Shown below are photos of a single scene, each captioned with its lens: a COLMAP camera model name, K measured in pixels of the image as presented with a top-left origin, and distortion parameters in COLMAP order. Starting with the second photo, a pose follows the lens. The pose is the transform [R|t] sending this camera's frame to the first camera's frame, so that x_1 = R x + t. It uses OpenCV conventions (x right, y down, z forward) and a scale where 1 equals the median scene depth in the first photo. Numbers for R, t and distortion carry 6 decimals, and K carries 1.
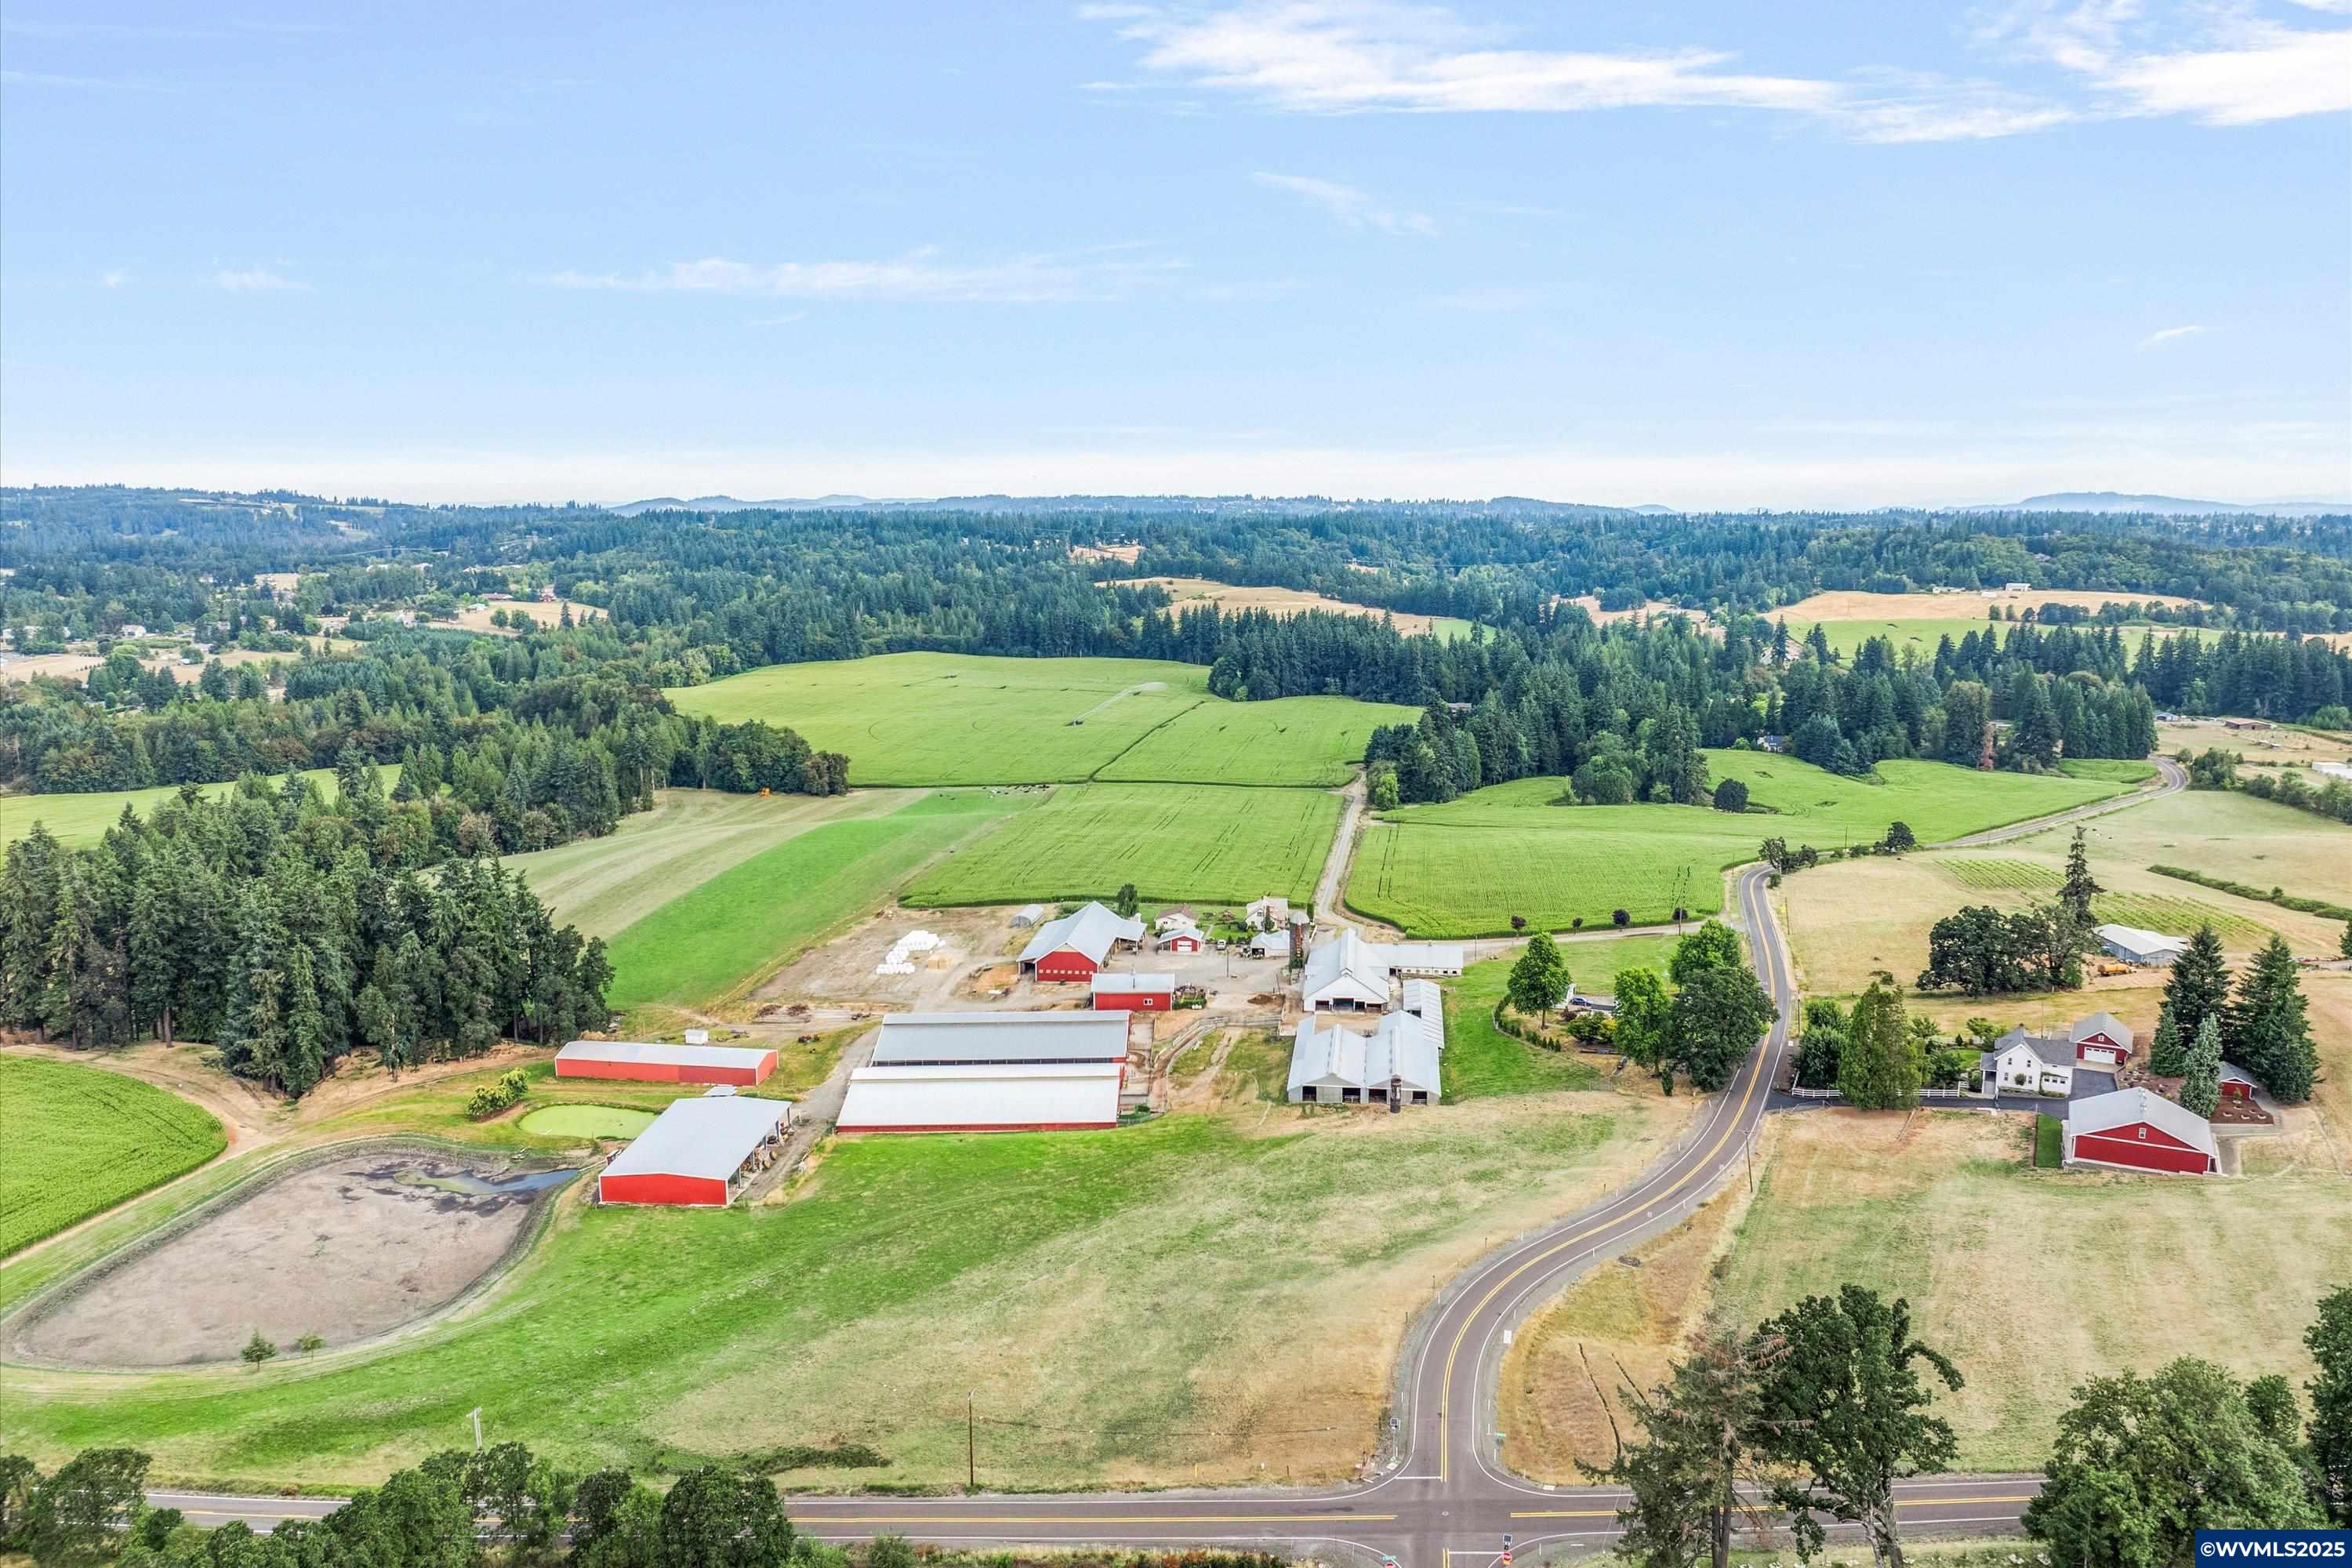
lens RADIAL K [[1665.4, 0, 1176.0], [0, 1665.4, 784.0], [0, 0, 1]] dist [-0.041807, 0.007058]
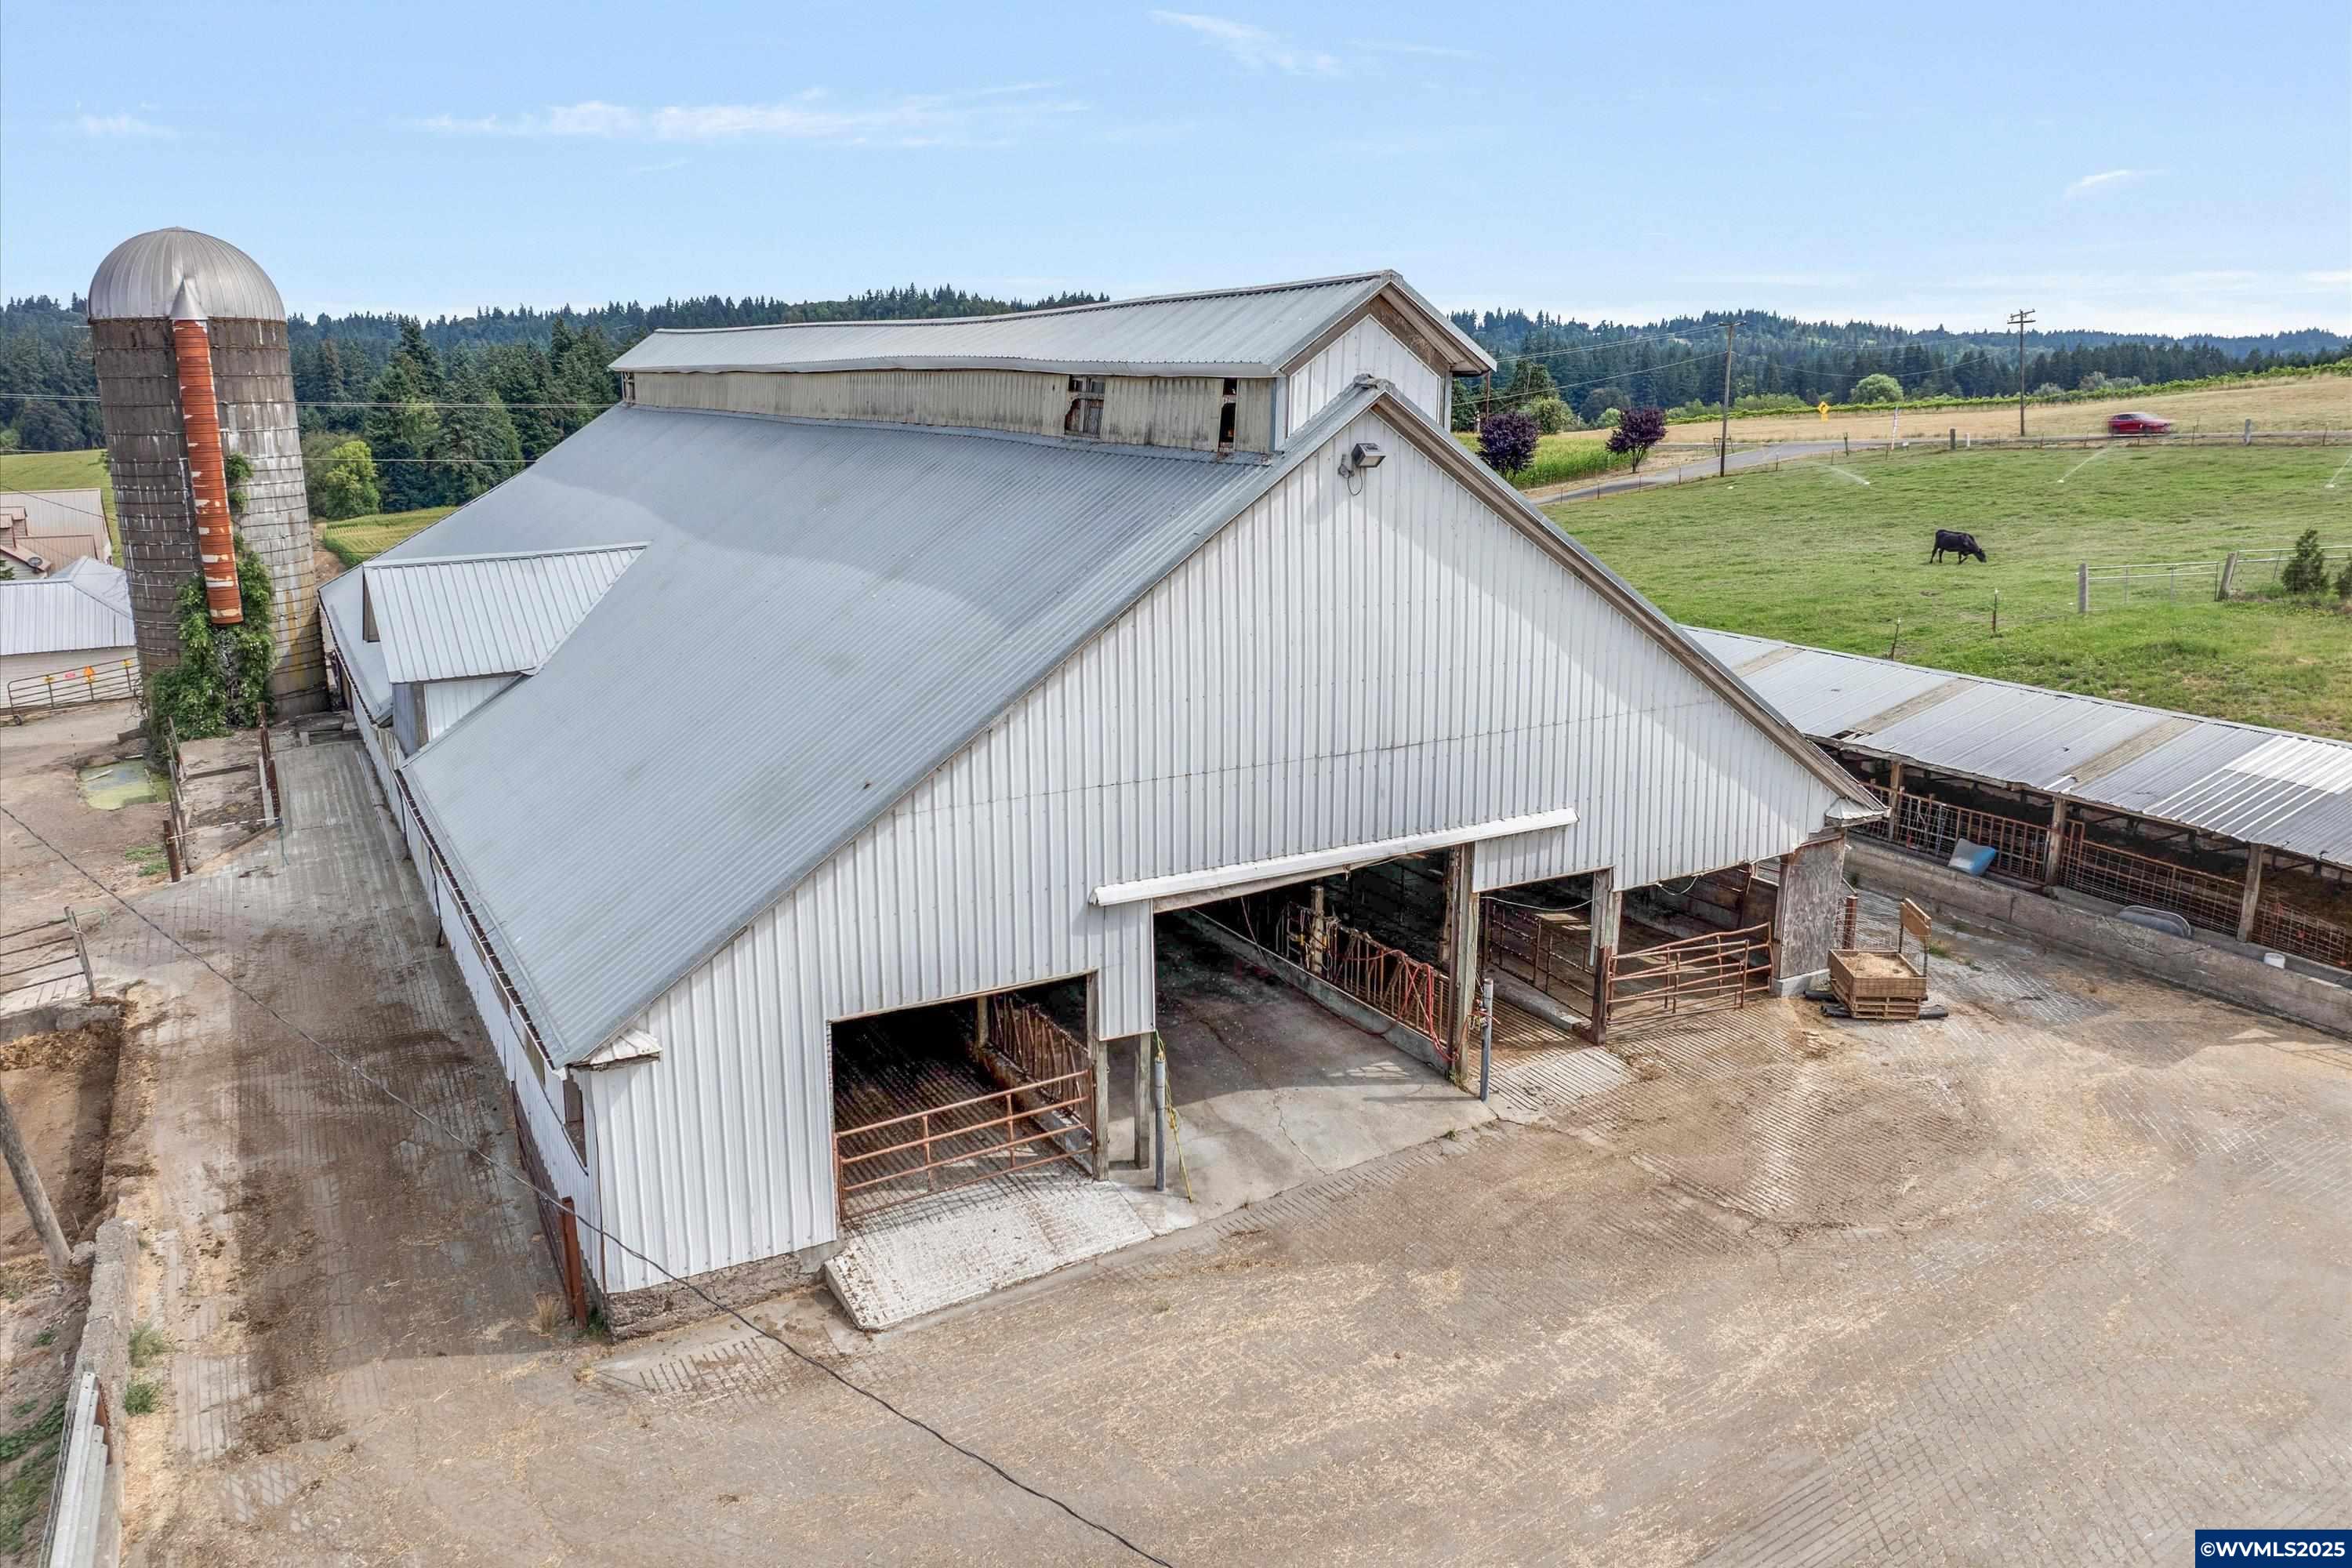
lens RADIAL K [[1695.0, 0, 1185.0], [0, 1695.0, 764.8], [0, 0, 1]] dist [-0.044097, 0.010492]
pose [[0.805256, -0.140249, 0.576102, 0.020062], [0.099624, 0.989813, 0.101714, 0.036320], [-0.584498, -0.024512, 0.811025, 0.292991]]
